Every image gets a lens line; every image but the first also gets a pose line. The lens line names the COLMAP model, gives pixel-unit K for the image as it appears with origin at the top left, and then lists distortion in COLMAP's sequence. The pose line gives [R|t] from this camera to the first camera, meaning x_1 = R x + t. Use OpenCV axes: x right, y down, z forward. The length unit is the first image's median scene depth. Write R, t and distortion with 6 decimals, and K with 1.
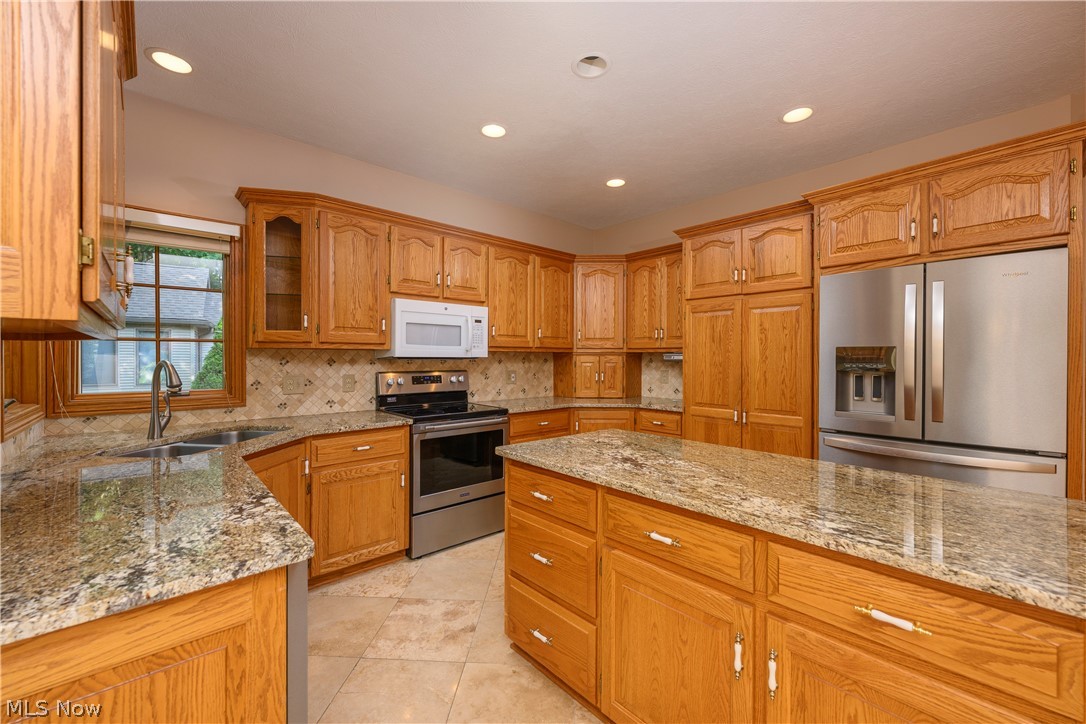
lens RADIAL K [[429.5, 0, 539.5], [0, 429.5, 361.4], [0, 0, 1]] dist [0.000540, 0.000659]
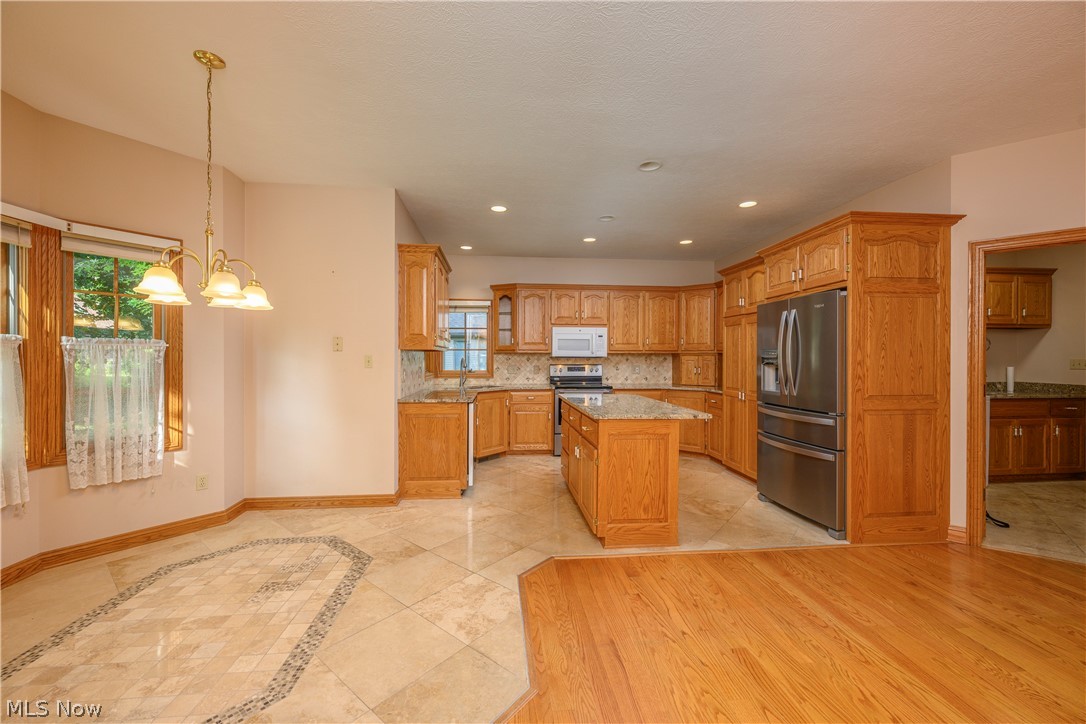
lens RADIAL K [[429.5, 0, 541.0], [0, 429.5, 360.0], [0, 0, 1]] dist [0.000540, 0.000659]
pose [[0.806694, 0.002337, -0.590965, 0.758285], [-0.005076, 0.999983, -0.002975, 0.010731], [0.590948, 0.005400, 0.806692, -0.608131]]
